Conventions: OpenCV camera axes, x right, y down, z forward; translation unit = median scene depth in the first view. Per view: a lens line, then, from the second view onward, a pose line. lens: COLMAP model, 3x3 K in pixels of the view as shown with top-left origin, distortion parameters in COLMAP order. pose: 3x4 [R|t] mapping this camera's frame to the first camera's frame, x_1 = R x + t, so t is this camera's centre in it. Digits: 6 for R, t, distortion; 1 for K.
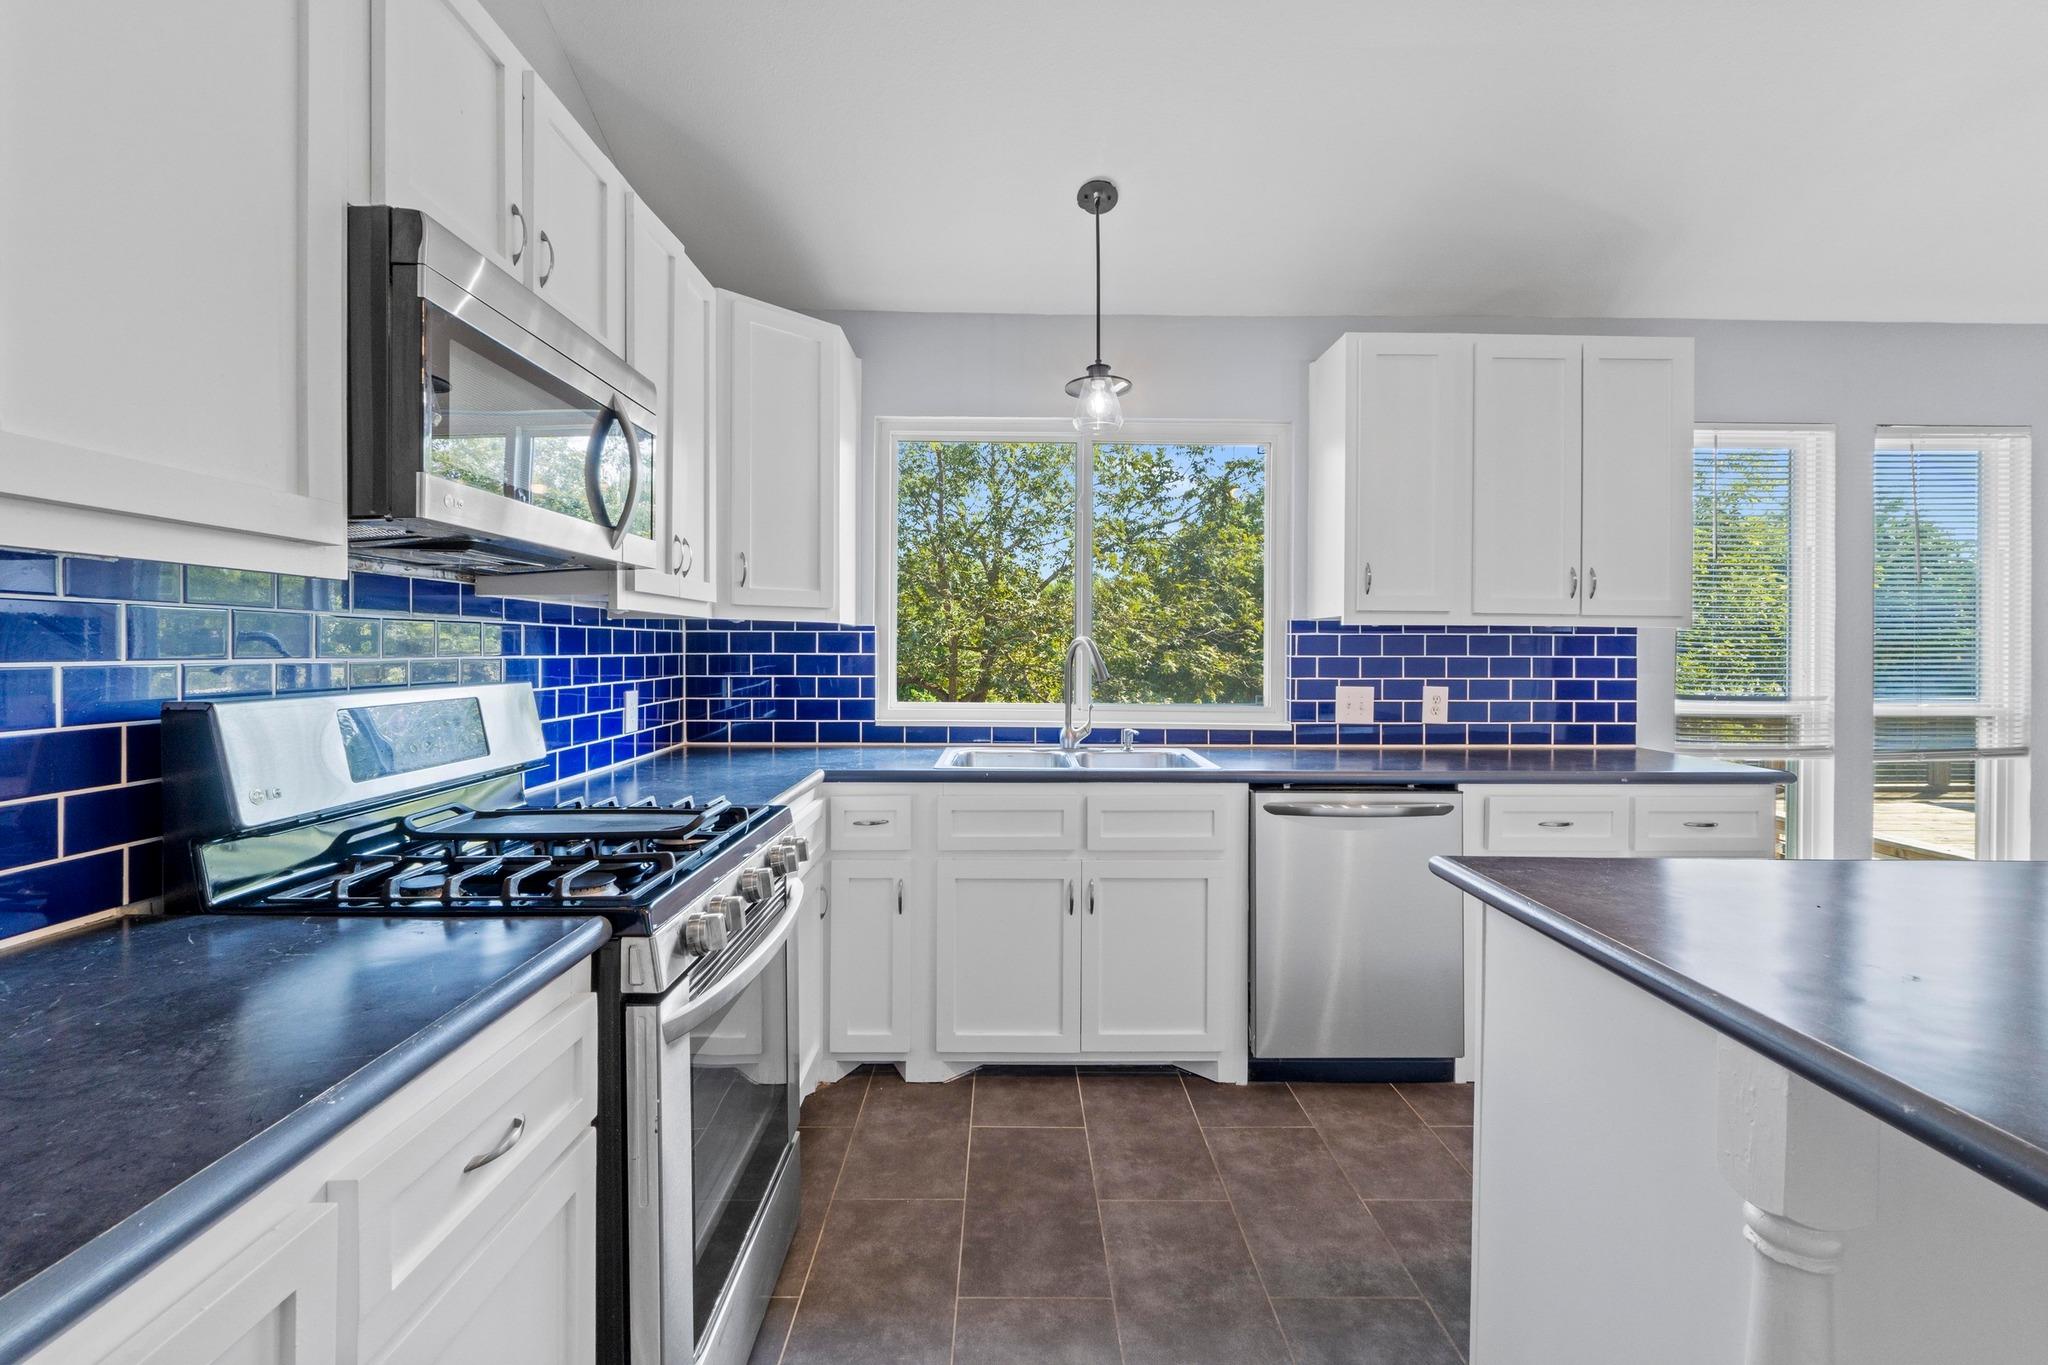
lens RADIAL K [[869.6, 0, 1016.2], [0, 869.6, 655.8], [0, 0, 1]] dist [-0.005328, -0.000914]
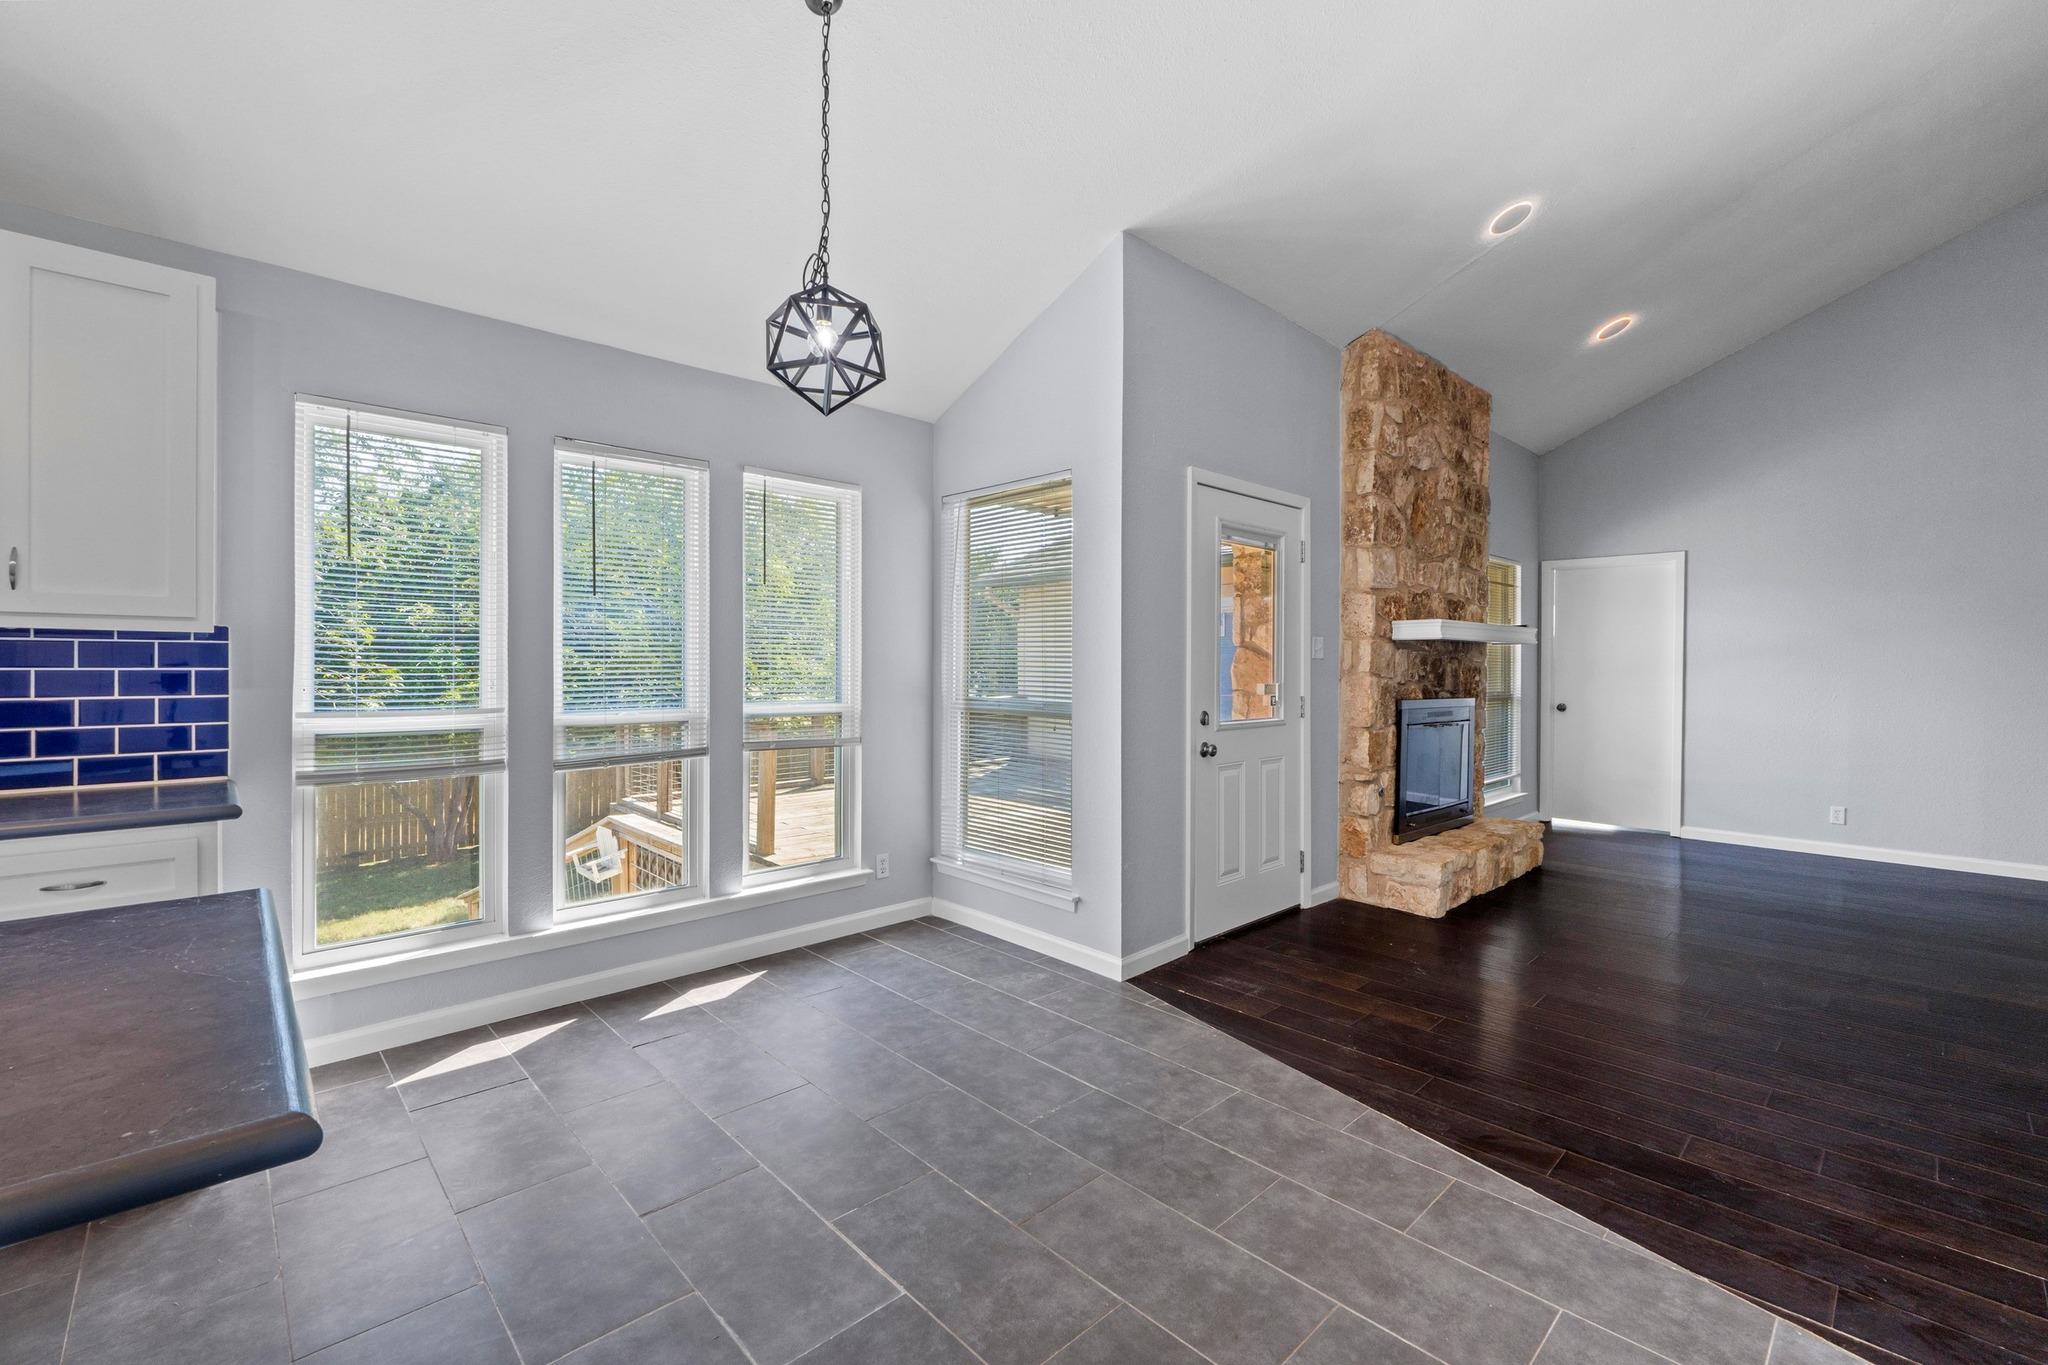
lens RADIAL K [[869.6, 0, 1021.2], [0, 869.6, 667.3], [0, 0, 1]] dist [-0.005328, -0.000914]
pose [[0.728908, -0.003361, 0.684603, 0.764549], [0.005486, 0.999985, -0.000931, 0.005320], [-0.684590, 0.004434, 0.728915, -0.115010]]
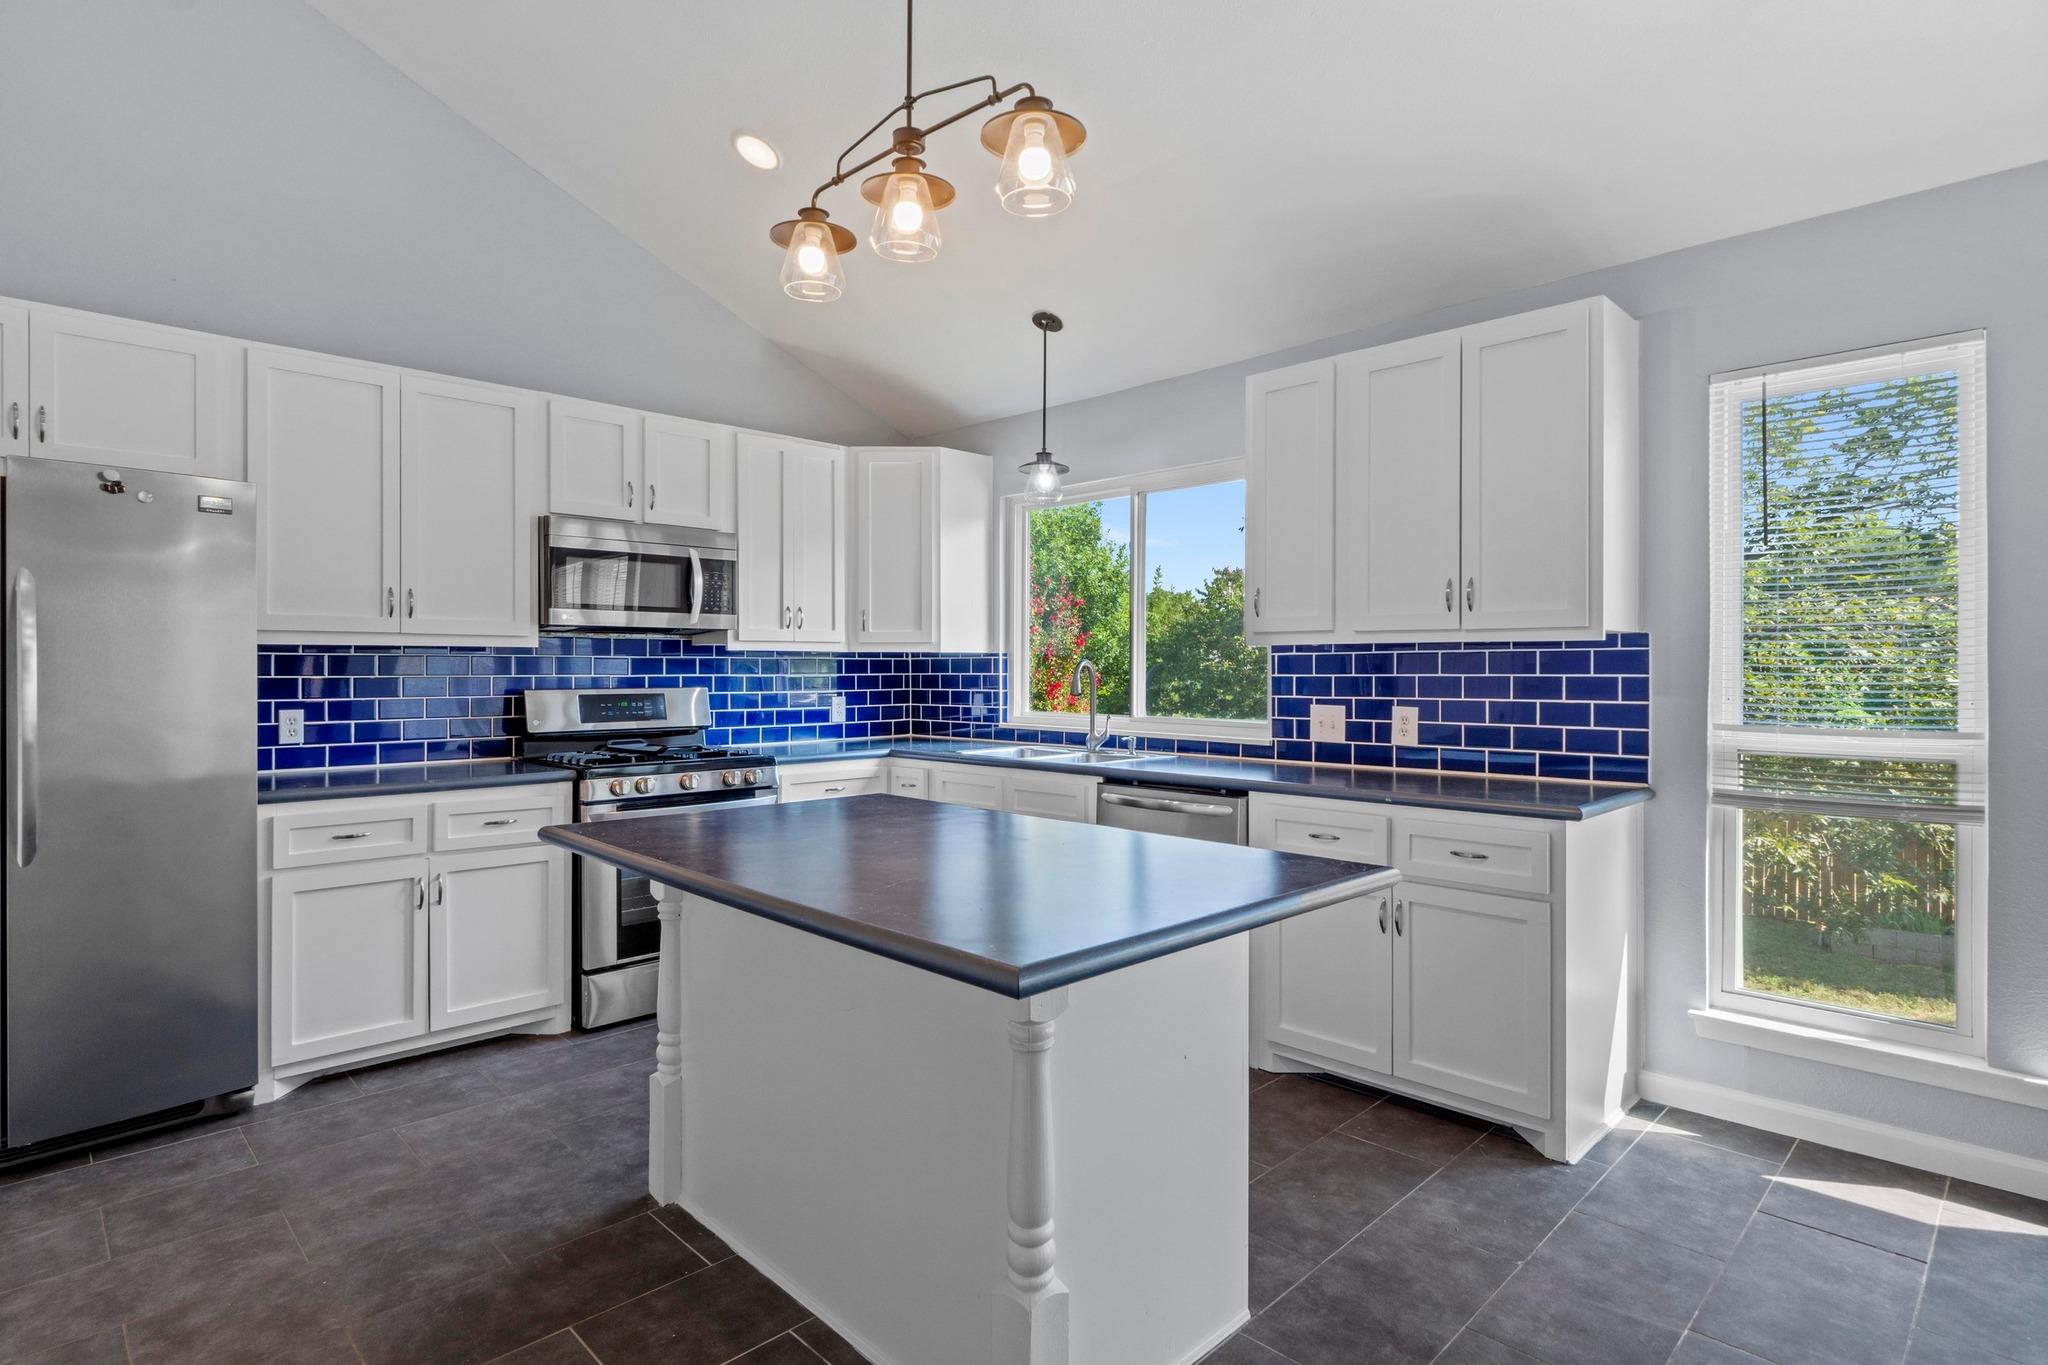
lens RADIAL K [[1043.5, 0, 1022.5], [0, 1043.5, 664.8], [0, 0, 1]] dist [-0.003840, -0.001344]
pose [[0.698342, -0.008721, -0.715712, 1.092873], [-0.002781, 0.999885, -0.014896, 0.008173], [0.715759, 0.012393, 0.698237, -0.106169]]
